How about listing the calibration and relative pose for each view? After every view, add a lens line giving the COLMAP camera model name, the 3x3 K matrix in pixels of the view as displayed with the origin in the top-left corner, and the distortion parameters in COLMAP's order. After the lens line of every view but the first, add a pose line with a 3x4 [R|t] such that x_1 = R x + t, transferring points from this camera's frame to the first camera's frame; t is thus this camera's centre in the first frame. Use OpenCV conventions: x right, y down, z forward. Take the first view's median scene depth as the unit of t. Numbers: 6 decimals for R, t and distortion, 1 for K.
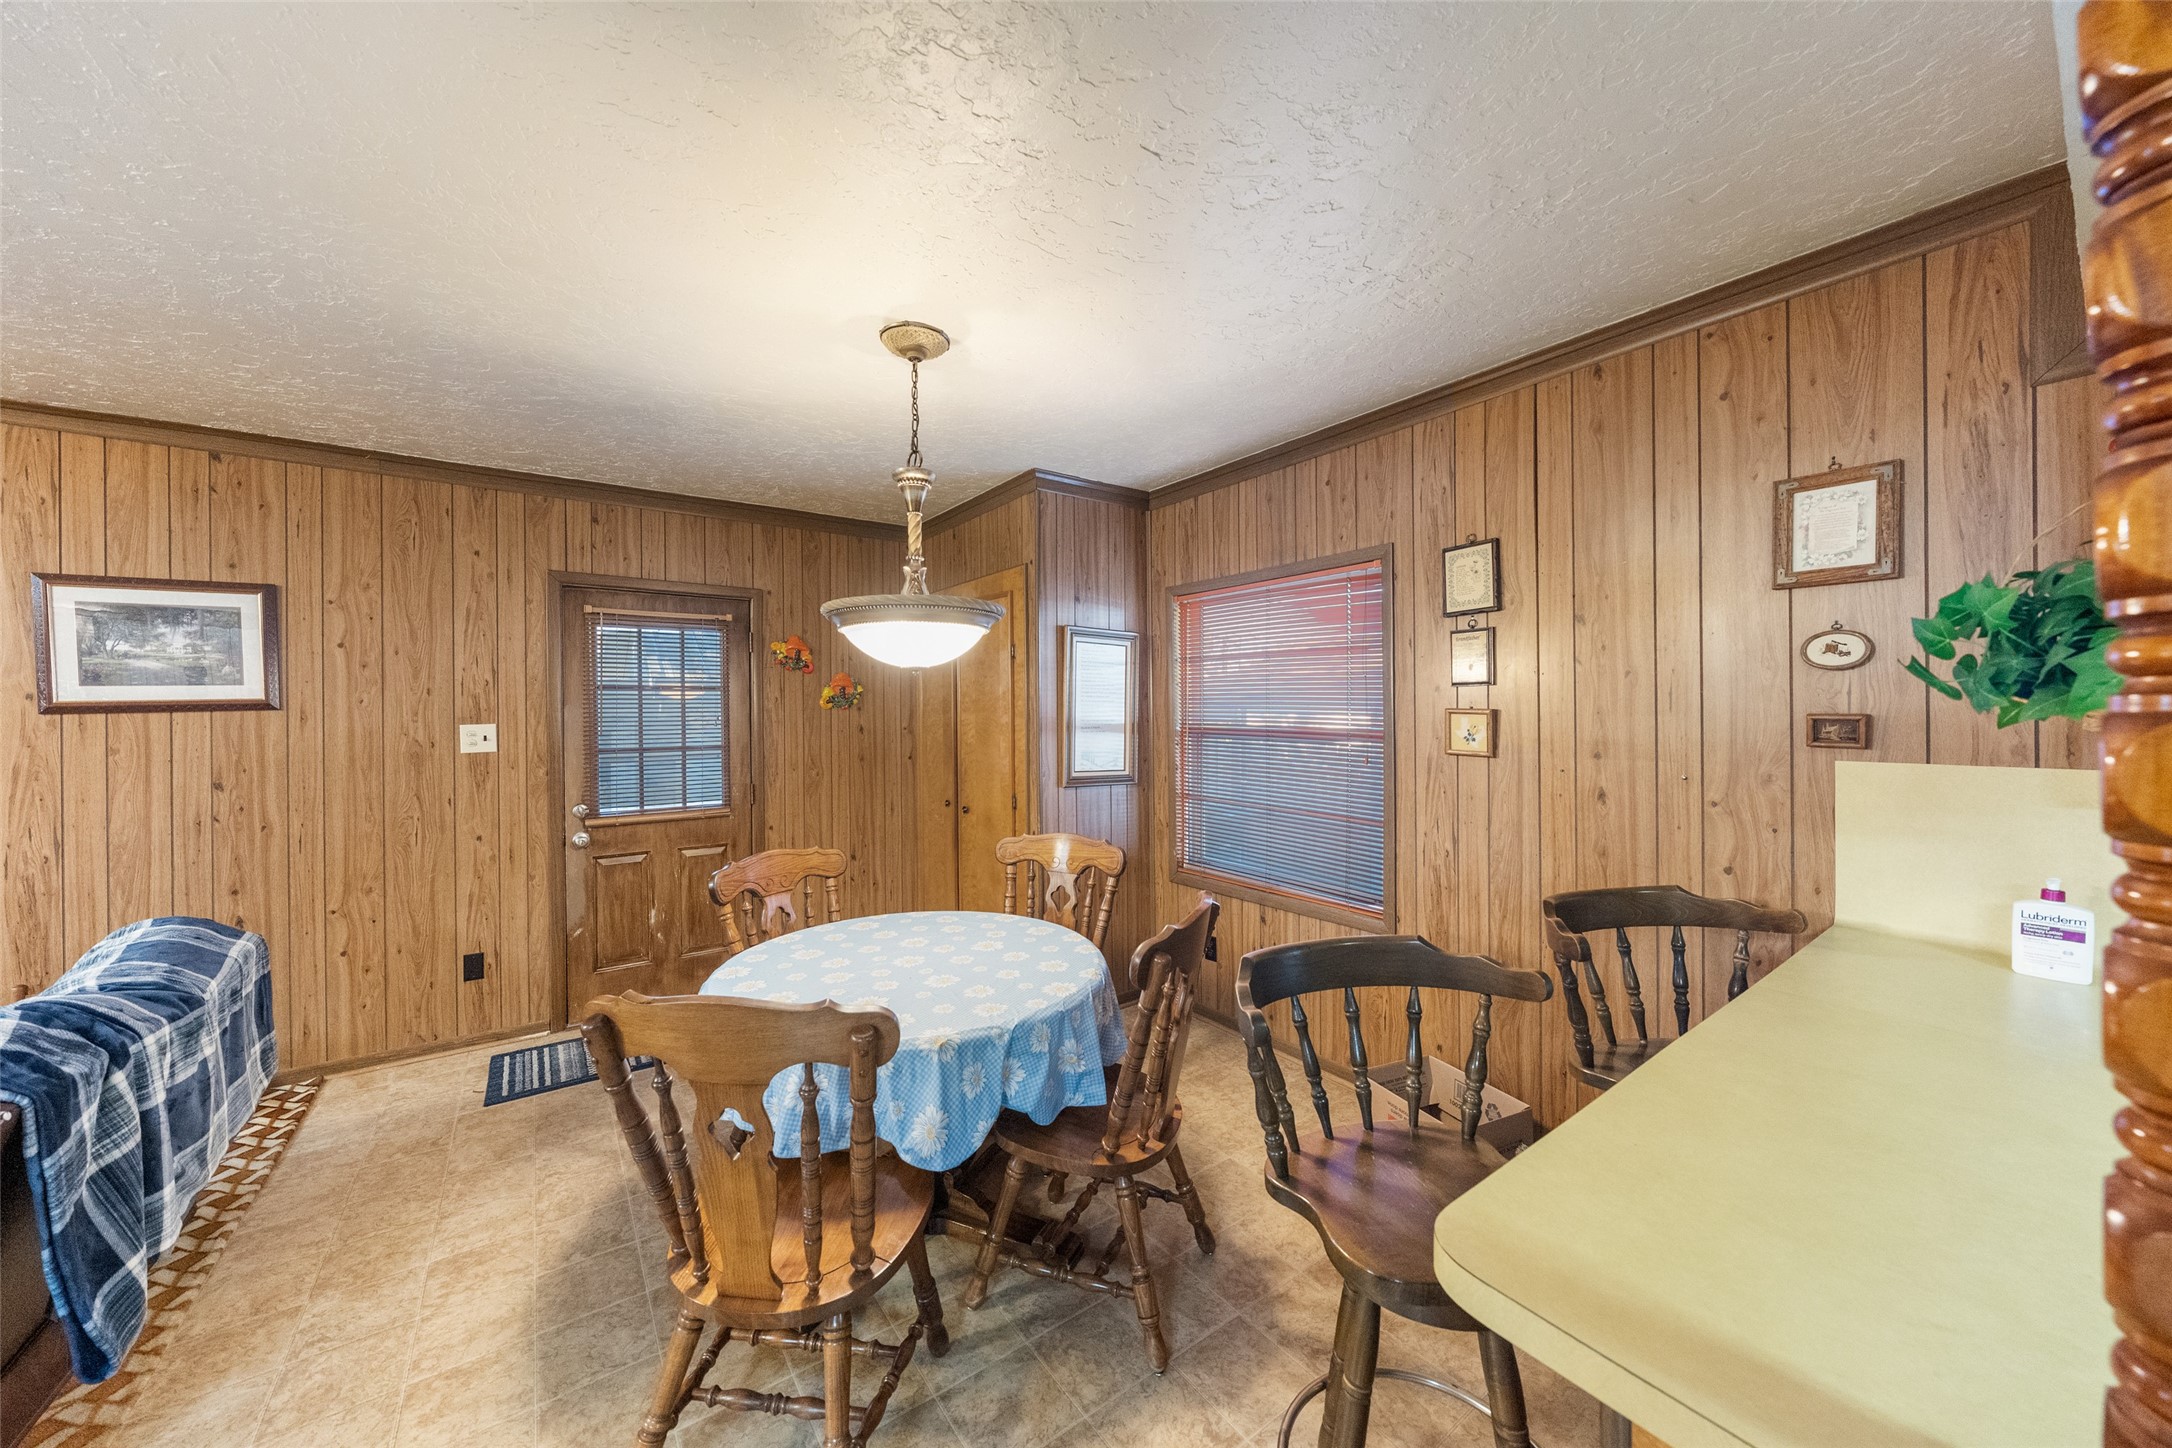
lens RADIAL K [[753.8, 0, 1068.5], [0, 753.8, 715.8], [0, 0, 1]] dist [-0.004109, 0.000091]
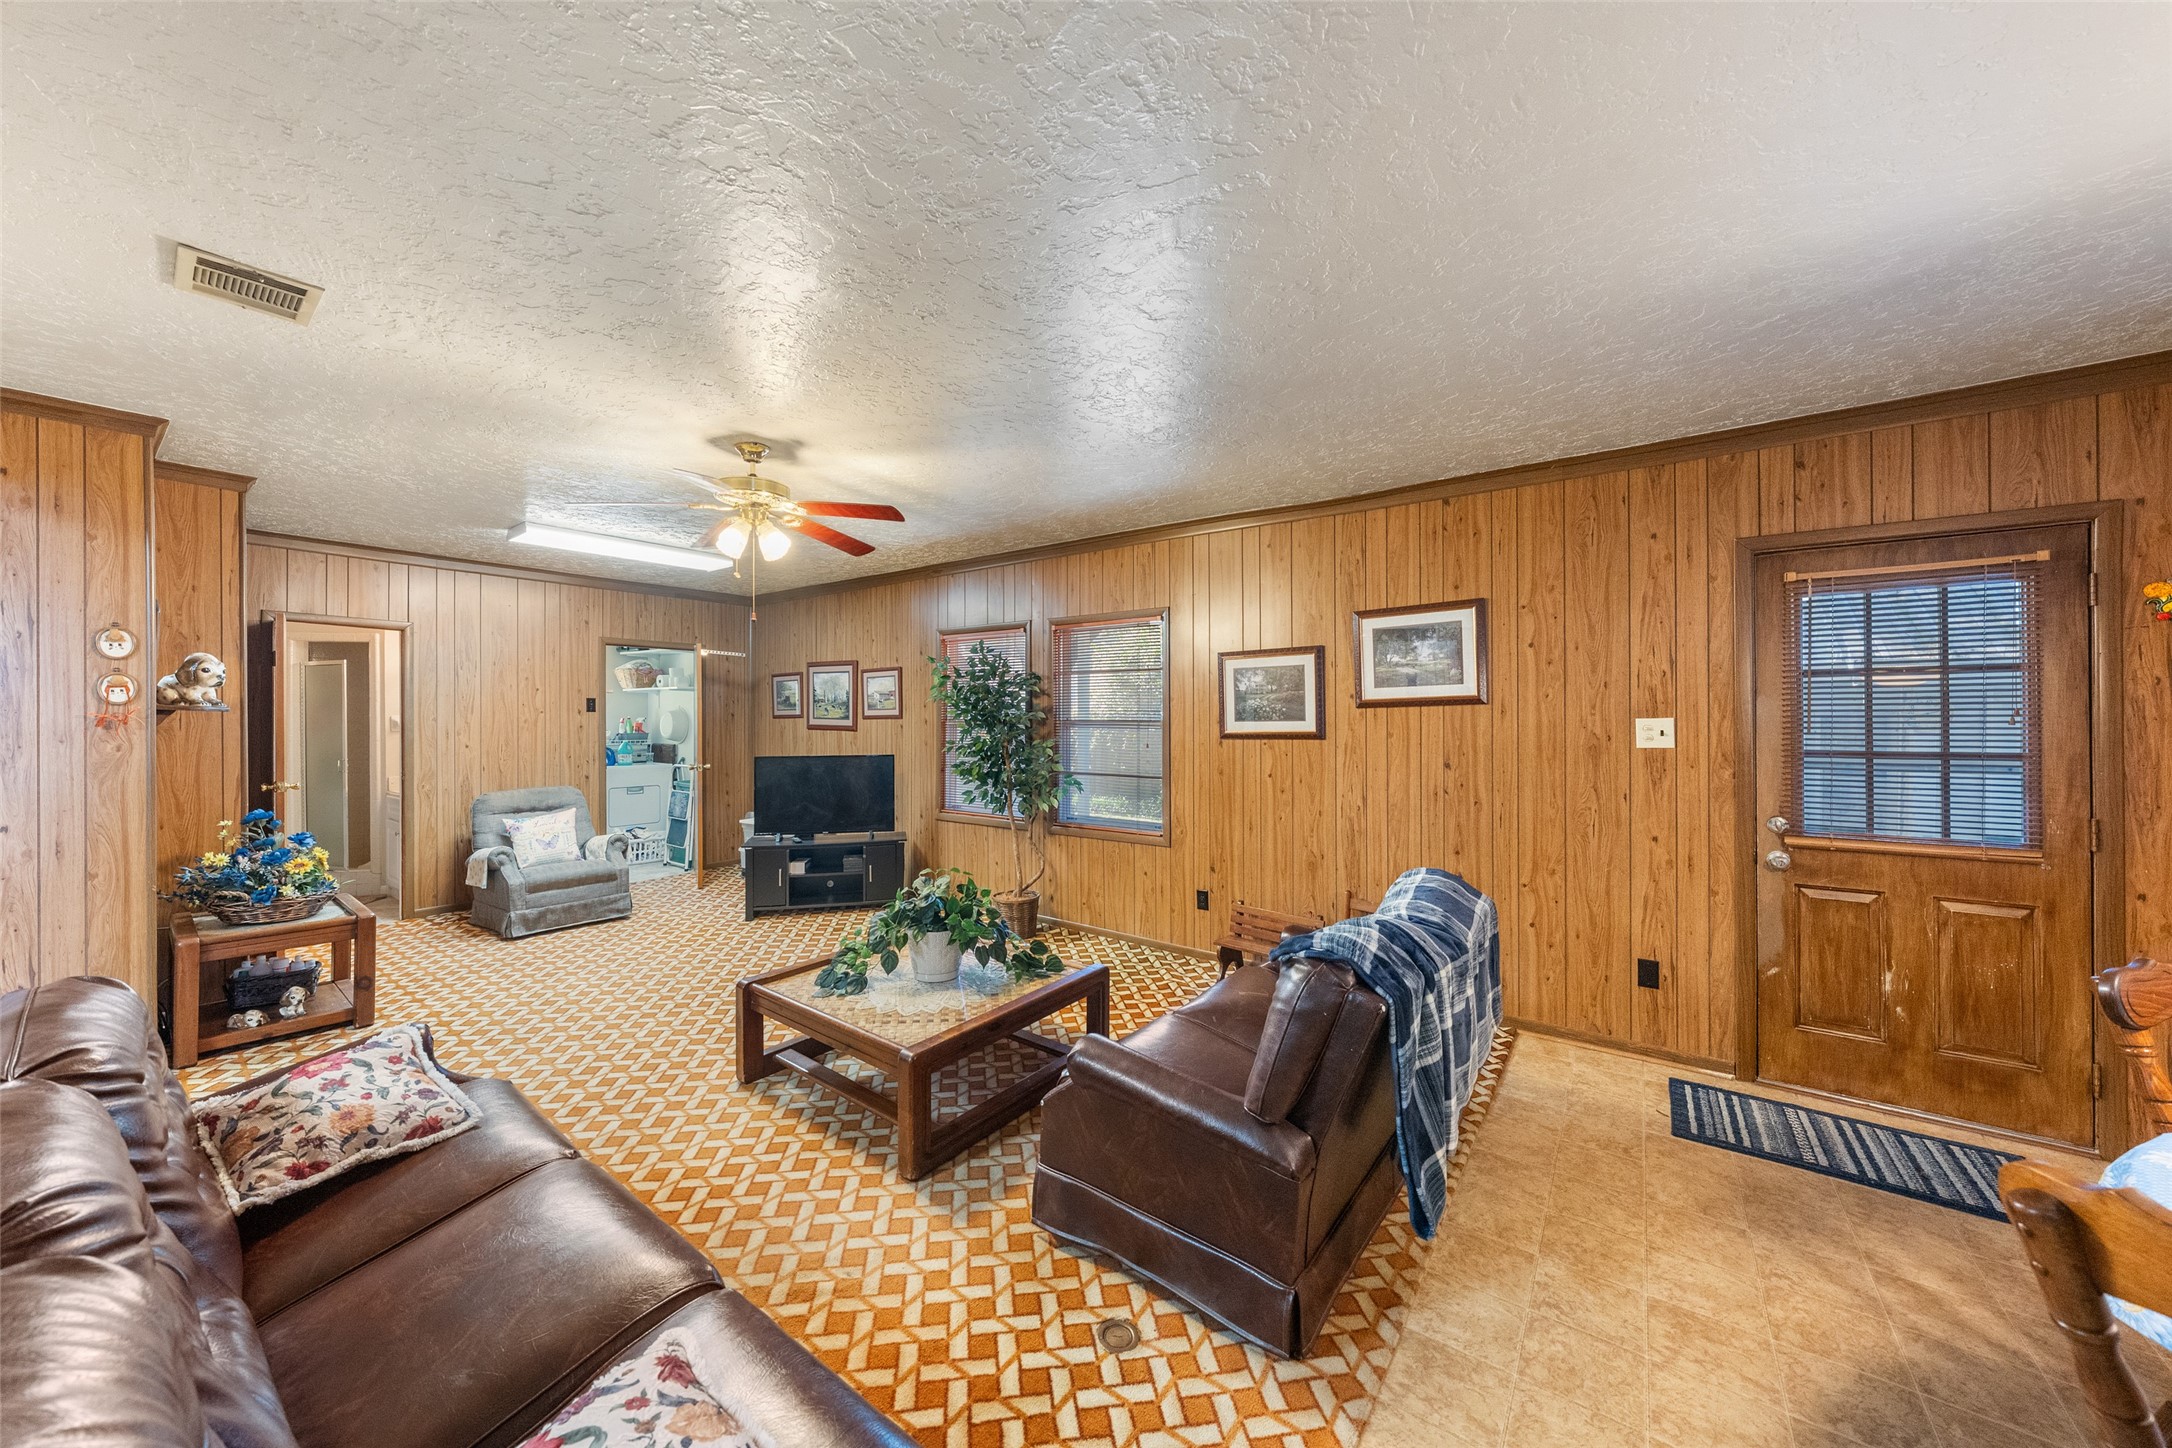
lens RADIAL K [[753.8, 0, 1082.2], [0, 753.8, 715.6], [0, 0, 1]] dist [-0.004109, 0.000091]
pose [[0.313070, 0.007061, -0.949704, -0.122441], [0.000657, 0.999971, 0.007651, 0.000542], [0.949730, -0.003019, 0.313056, 0.026526]]
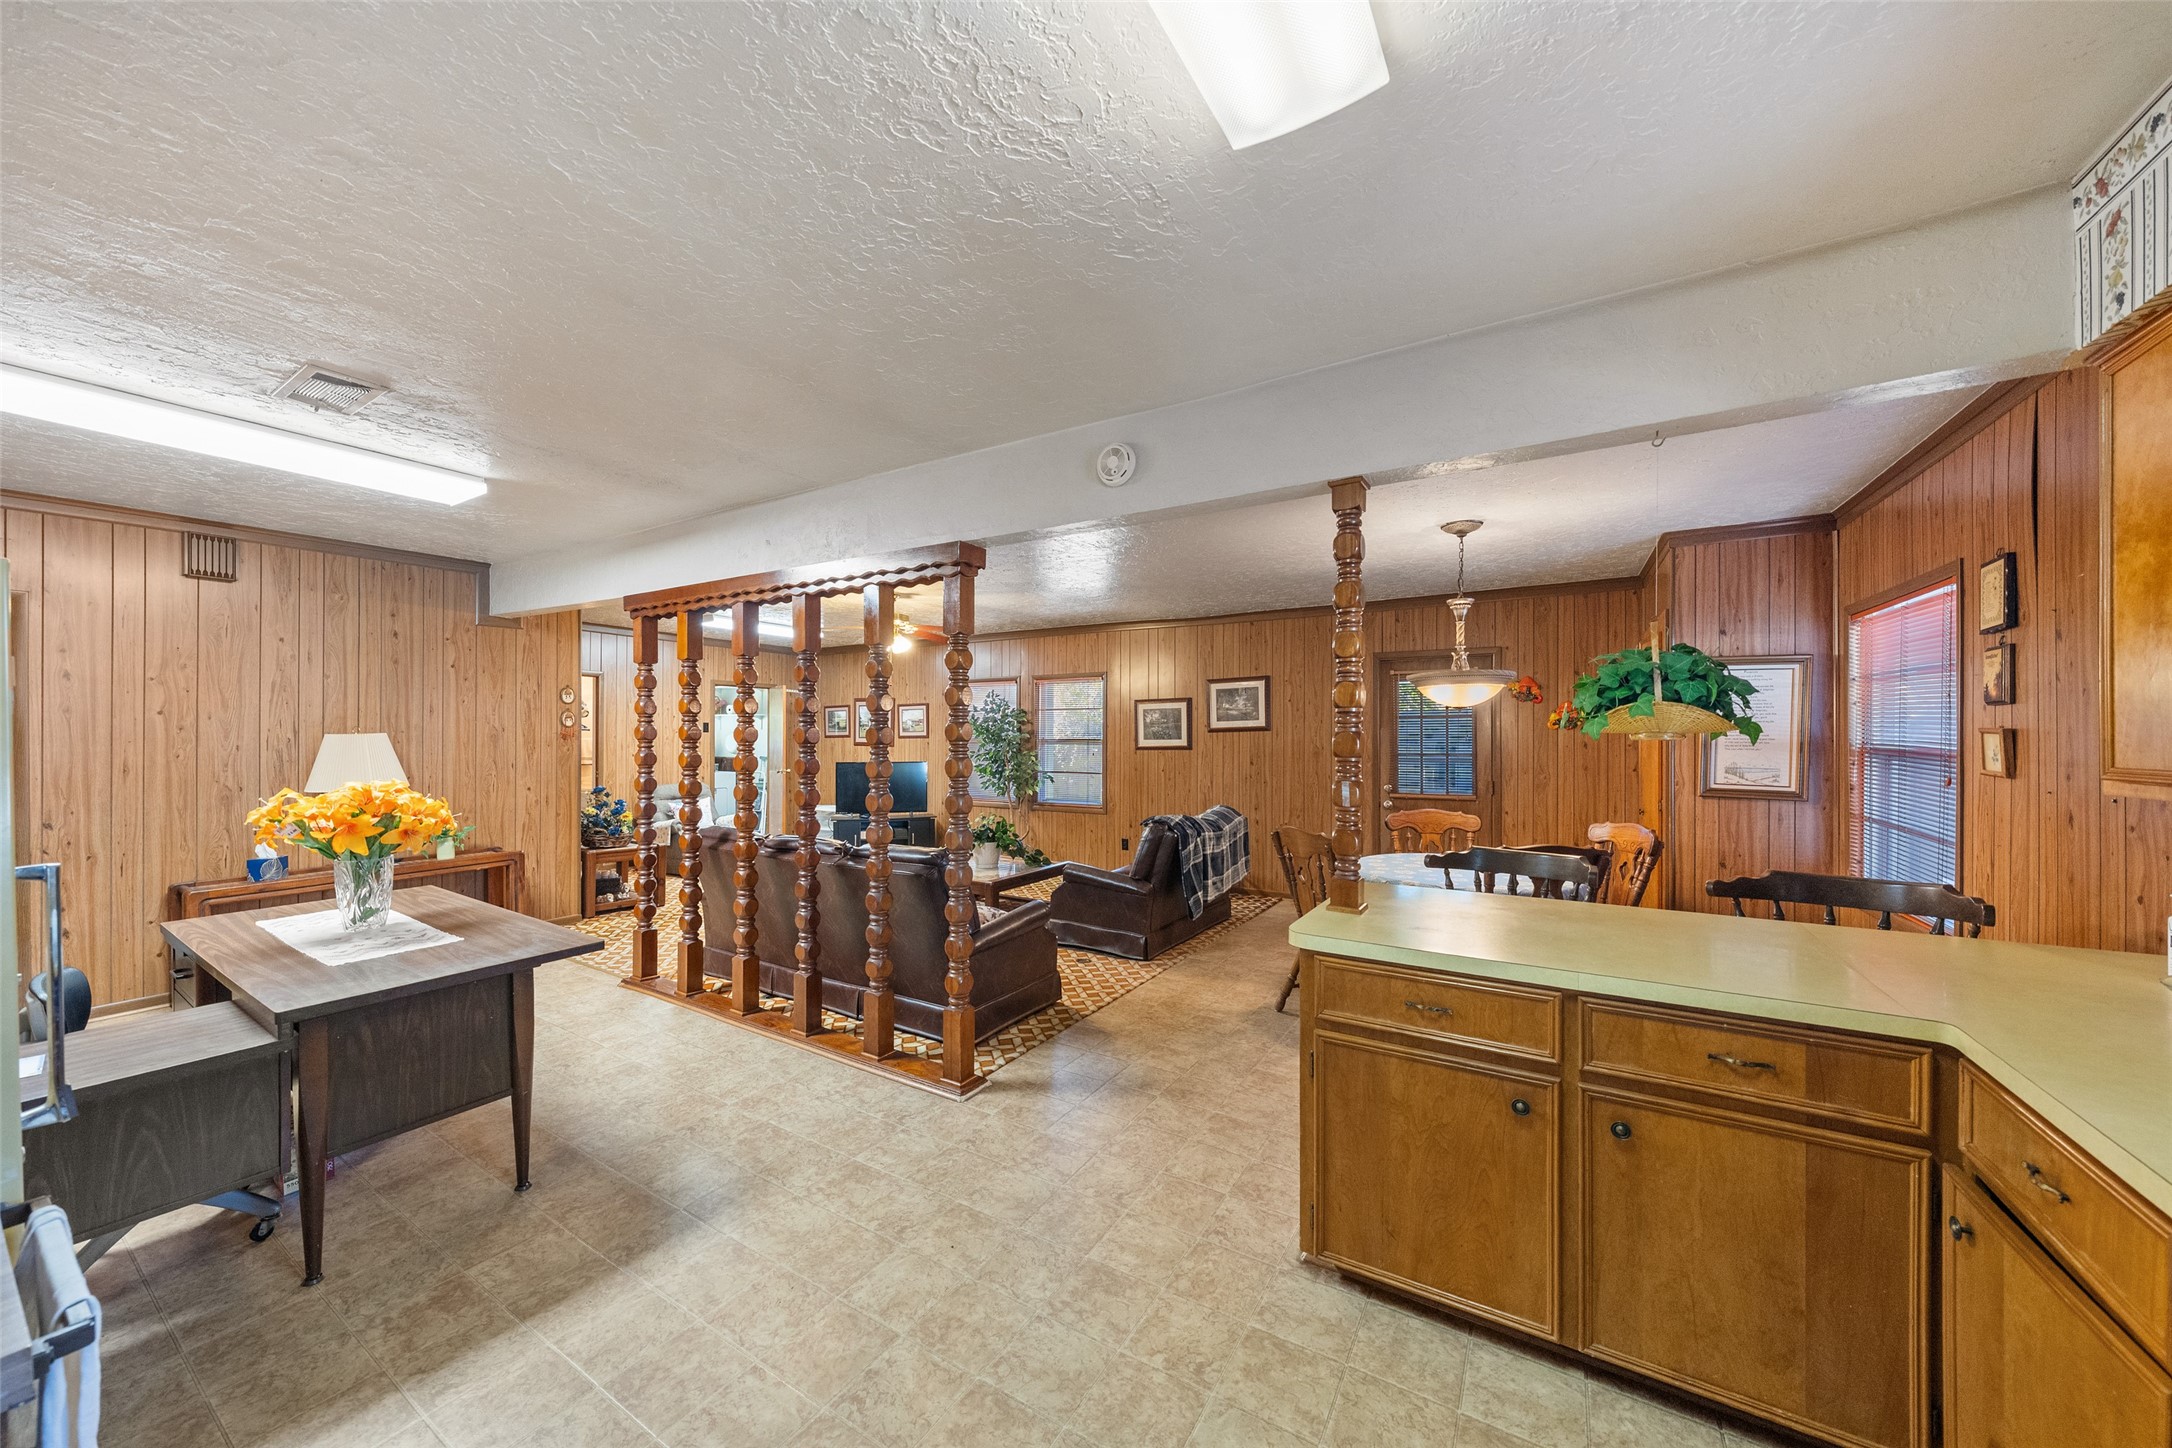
lens RADIAL K [[753.8, 0, 1080.3], [0, 753.8, 740.5], [0, 0, 1]] dist [-0.004109, 0.000091]
pose [[0.381605, 0.010758, -0.924263, 0.781448], [-0.004779, 0.999942, 0.009666, 0.002056], [0.924313, 0.000729, 0.381634, -0.371354]]
